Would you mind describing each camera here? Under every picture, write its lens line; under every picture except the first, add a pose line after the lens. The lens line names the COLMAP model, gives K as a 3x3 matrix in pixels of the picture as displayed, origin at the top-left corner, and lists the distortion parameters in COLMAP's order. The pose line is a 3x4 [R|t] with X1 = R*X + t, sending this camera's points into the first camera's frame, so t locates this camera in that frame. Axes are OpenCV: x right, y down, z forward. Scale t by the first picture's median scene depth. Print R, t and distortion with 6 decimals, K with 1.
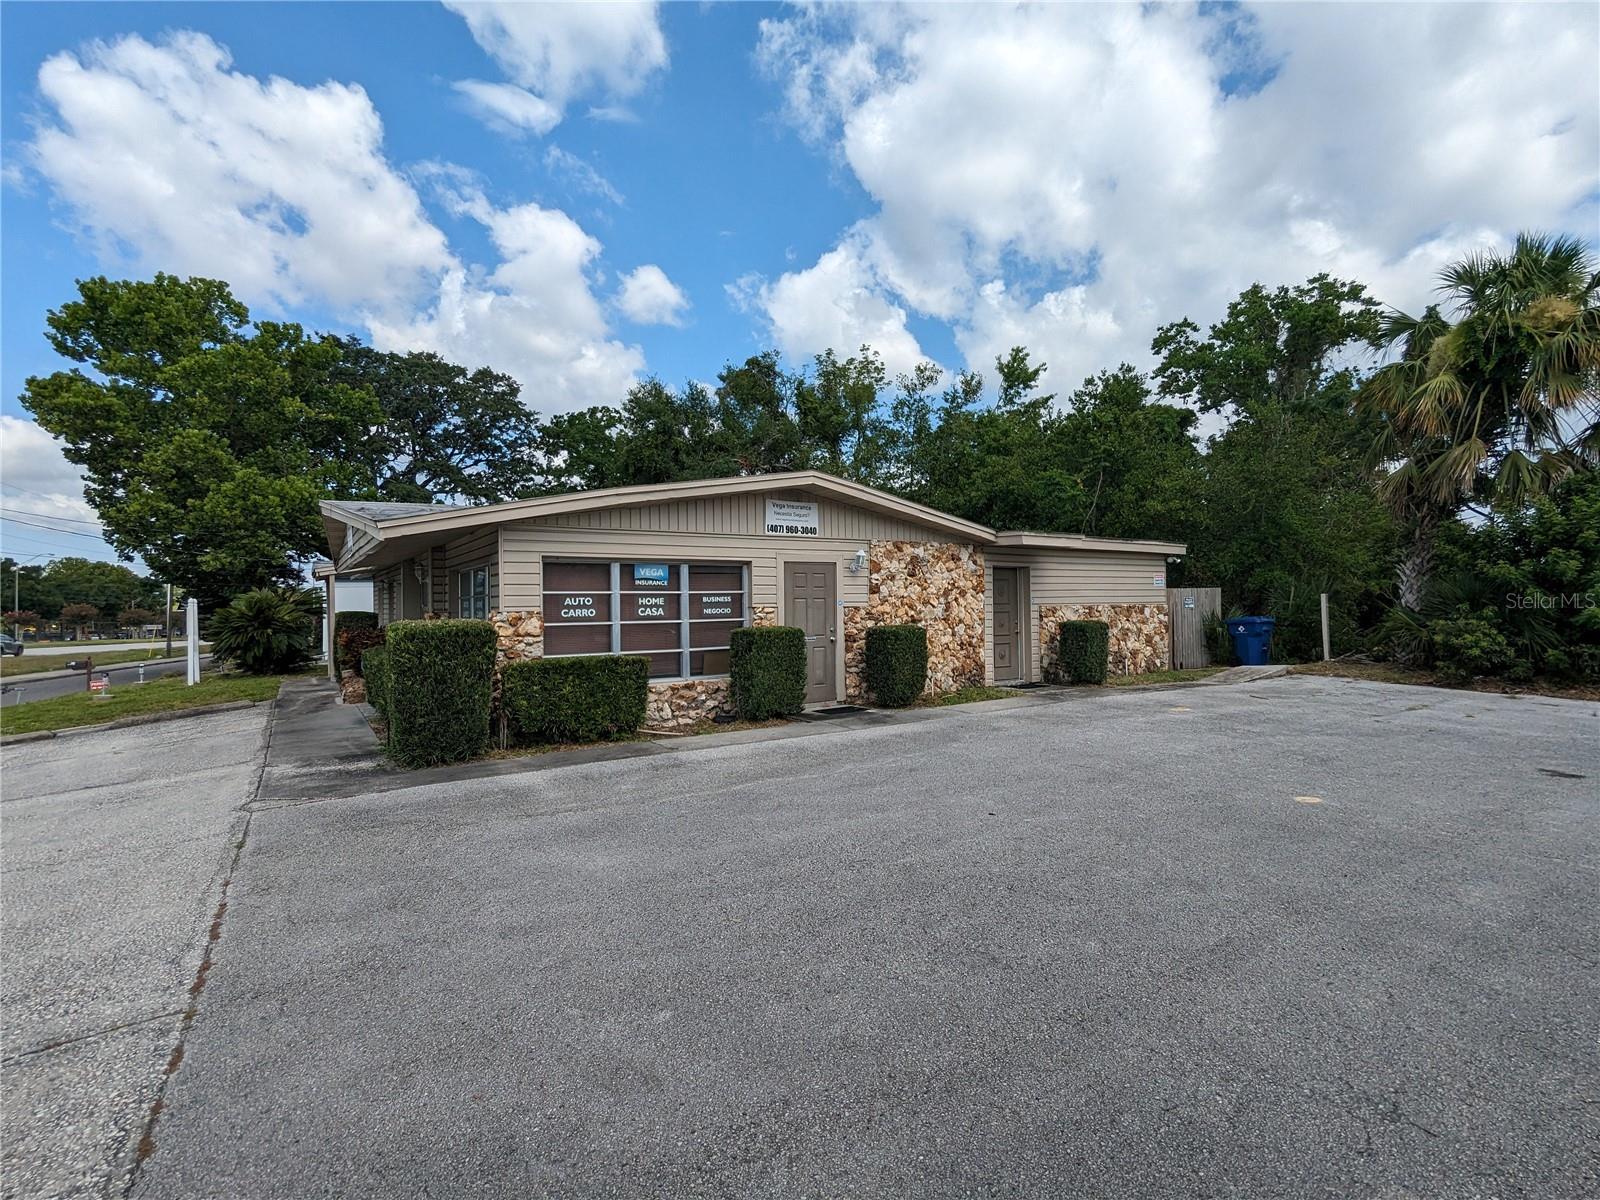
lens RADIAL K [[736.0, 0, 800.0], [0, 736.0, 600.0], [0, 0, 1]] dist [0.003186, 0.000294]
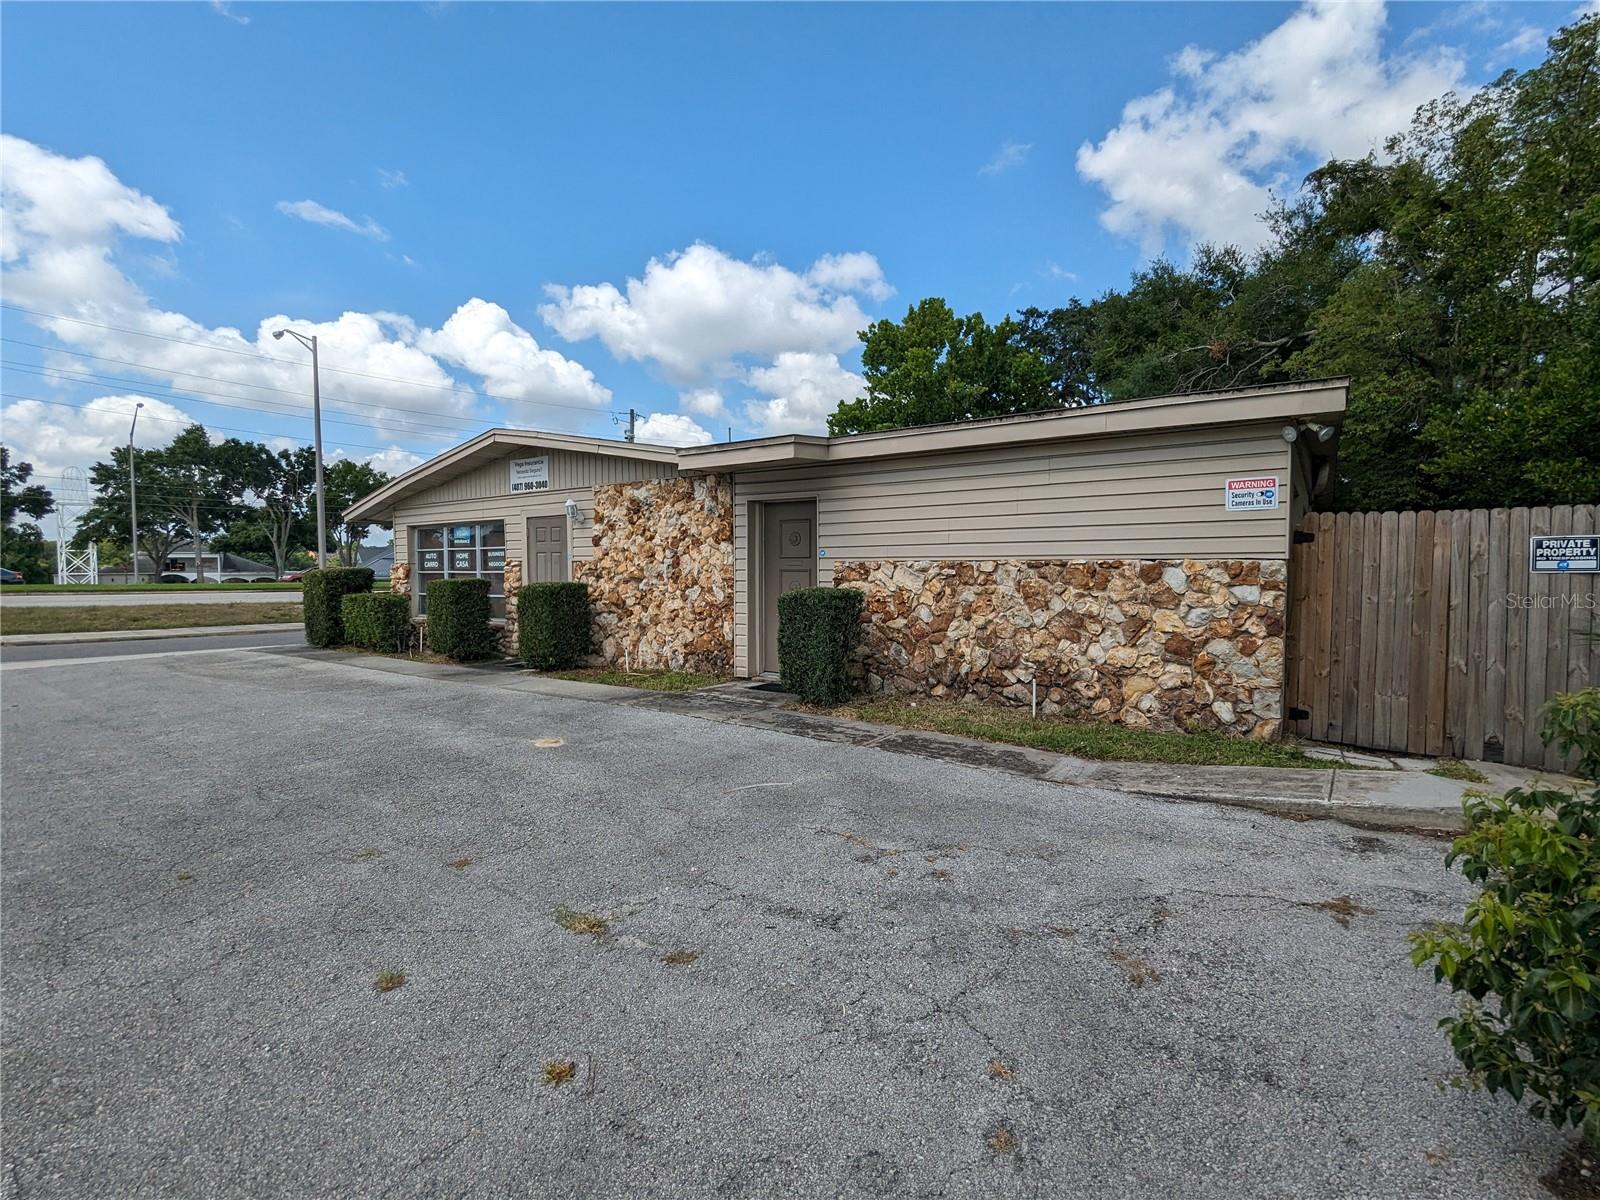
lens RADIAL K [[736.0, 0, 800.0], [0, 736.0, 600.0], [0, 0, 1]] dist [0.003186, 0.000294]
pose [[0.391339, 0.045344, -0.919129, 0.902238], [-0.003198, 0.998846, 0.047915, 0.011280], [0.920241, -0.015812, 0.391033, 0.775483]]
